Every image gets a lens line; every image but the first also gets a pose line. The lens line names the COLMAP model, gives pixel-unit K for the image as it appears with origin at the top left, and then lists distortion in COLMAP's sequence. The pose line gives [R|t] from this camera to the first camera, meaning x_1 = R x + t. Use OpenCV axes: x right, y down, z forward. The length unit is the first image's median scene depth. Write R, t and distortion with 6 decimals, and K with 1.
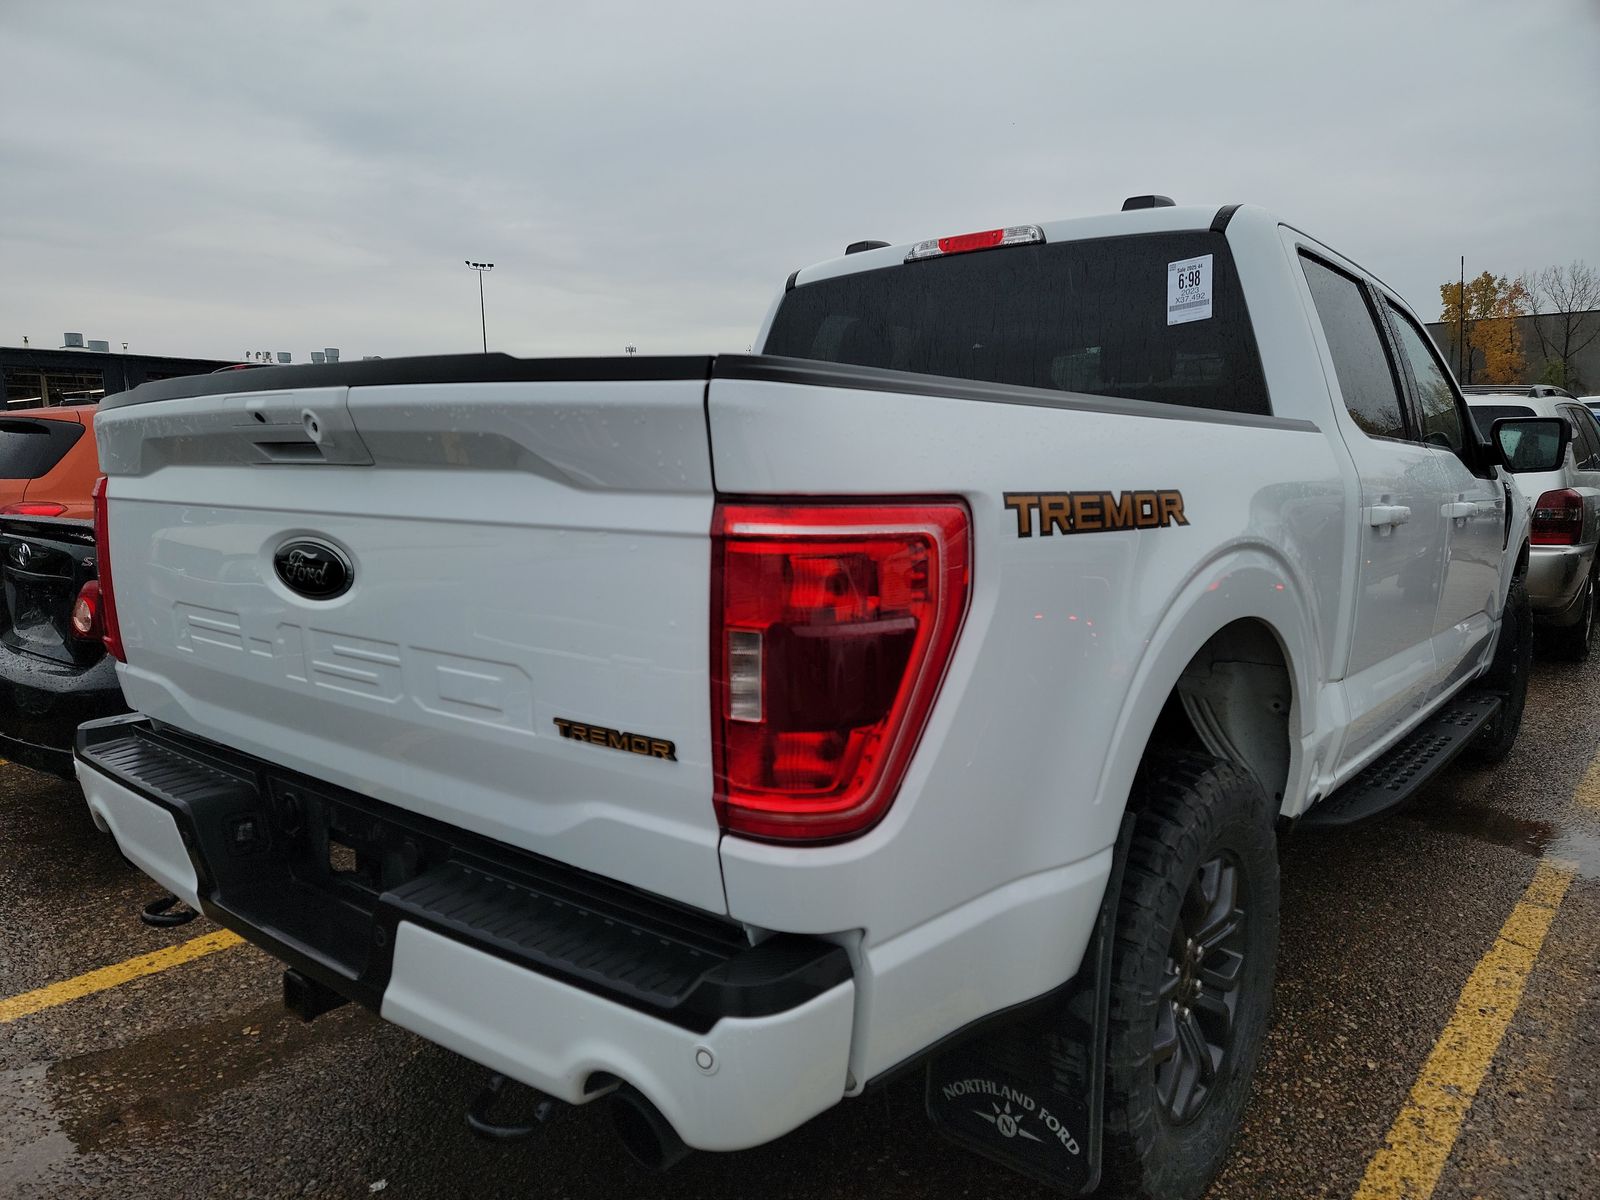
lens RADIAL K [[1115.4, 0, 807.8], [0, 1115.4, 616.8], [0, 0, 1]] dist [0.073870, -0.068858]
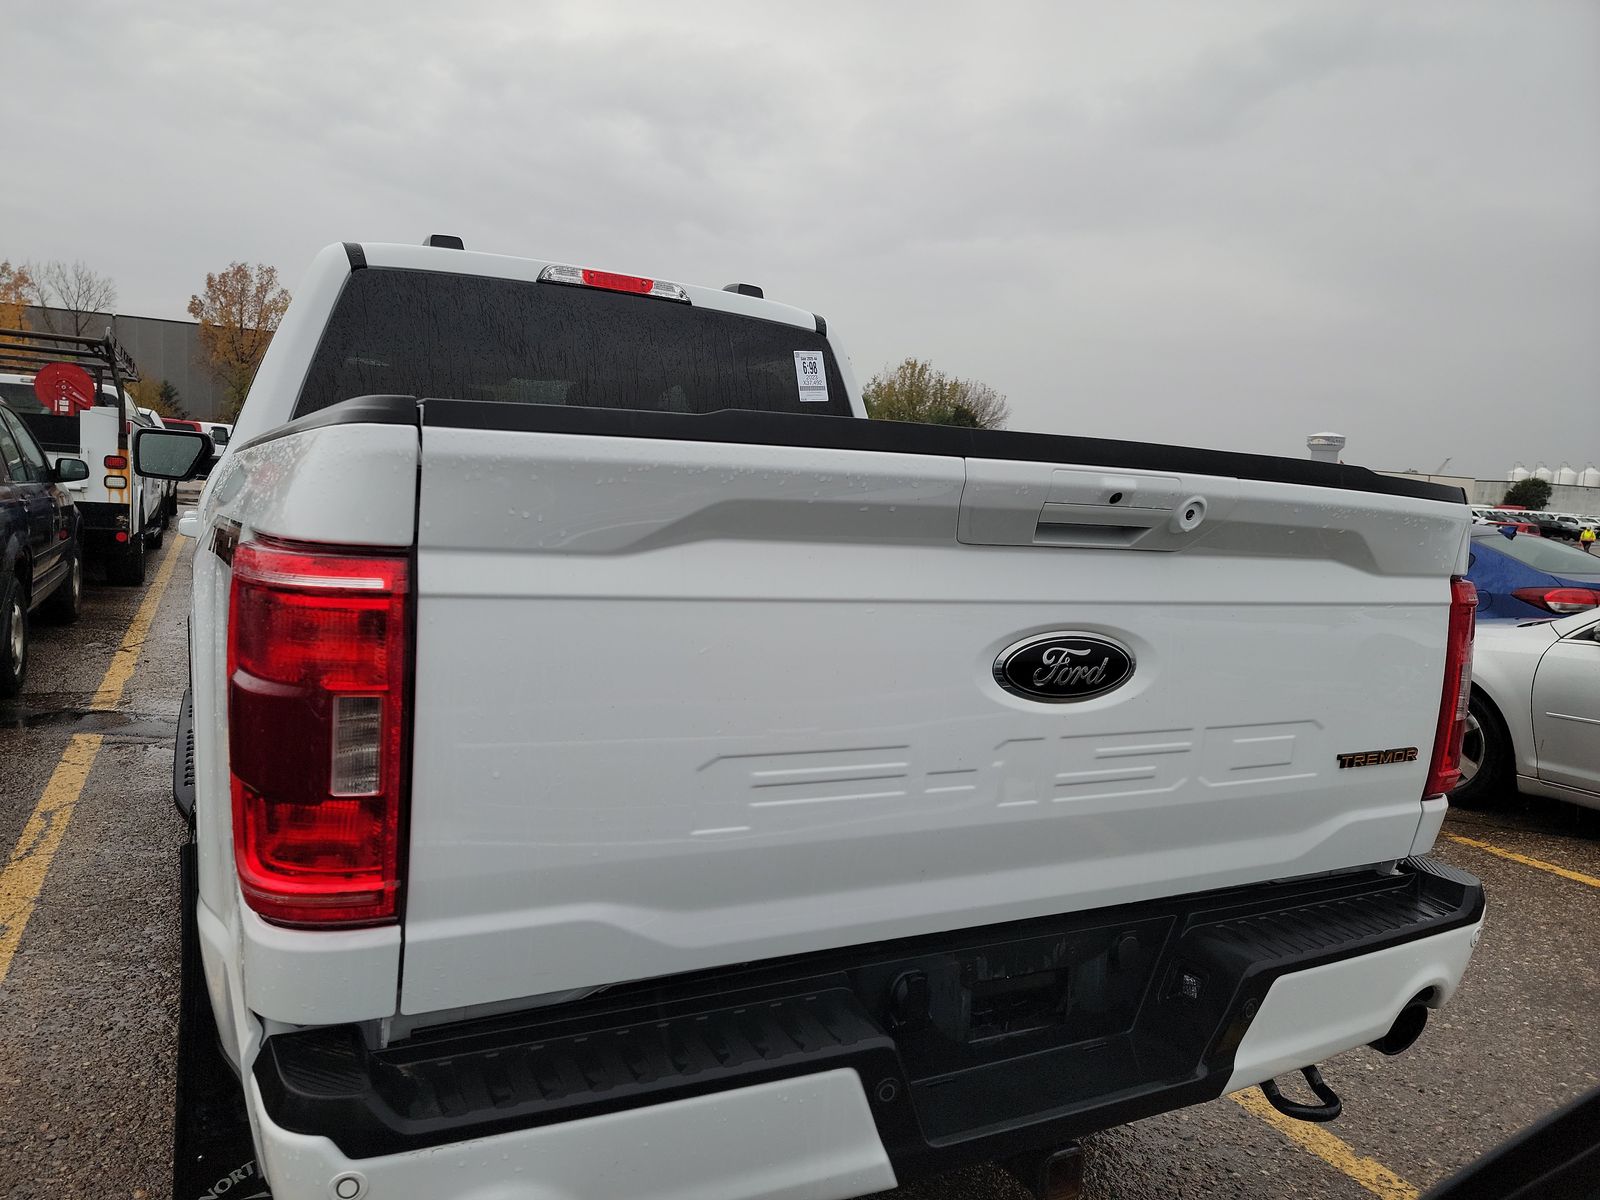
lens RADIAL K [[1085.3, 0, 782.6], [0, 1085.3, 633.2], [0, 0, 1]] dist [0.095075, -0.077865]
pose [[0.397478, -0.093156, 0.912871, -0.818935], [0.070272, 0.995002, 0.070940, -0.091428], [-0.914917, 0.035952, 0.402037, 0.547431]]
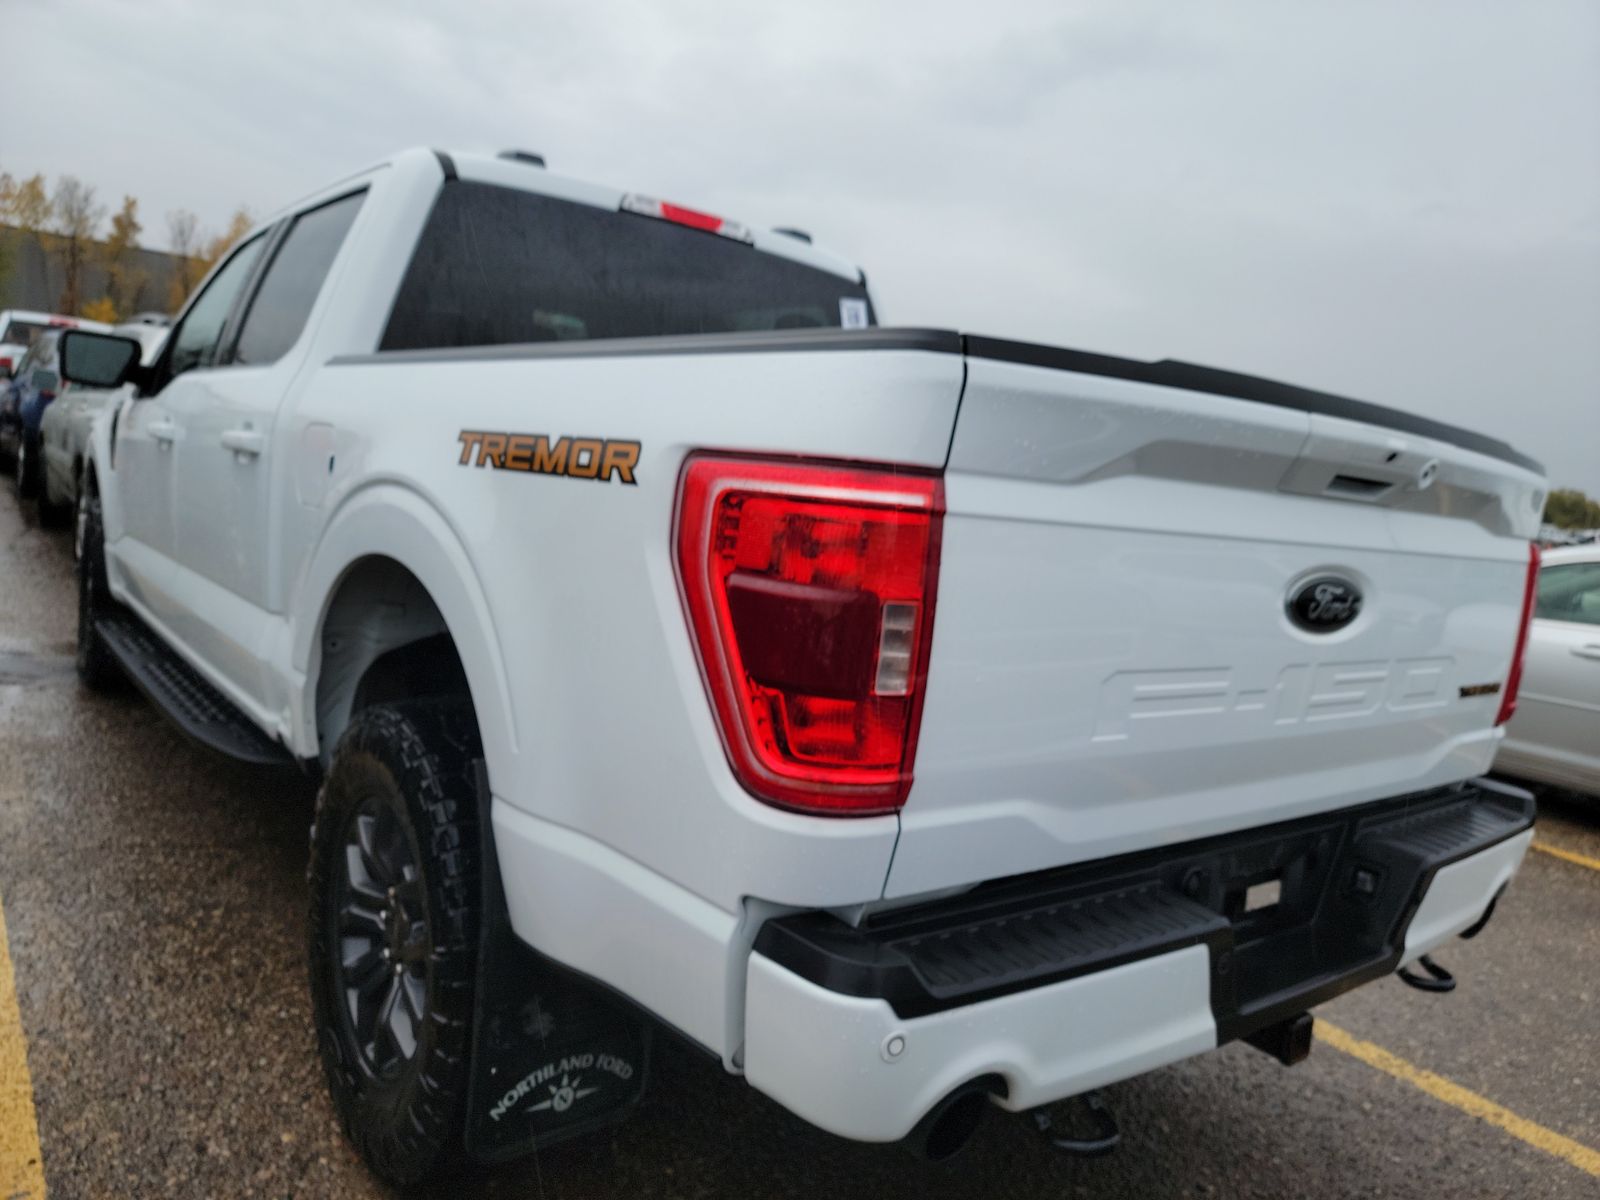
lens RADIAL K [[1115.4, 0, 807.8], [0, 1115.4, 616.8], [0, 0, 1]] dist [0.073870, -0.068858]
pose [[0.206111, -0.105638, 0.972810, -0.953458], [0.026405, 0.994394, 0.102387, -0.092091], [-0.978172, 0.004583, 0.207745, 0.788084]]
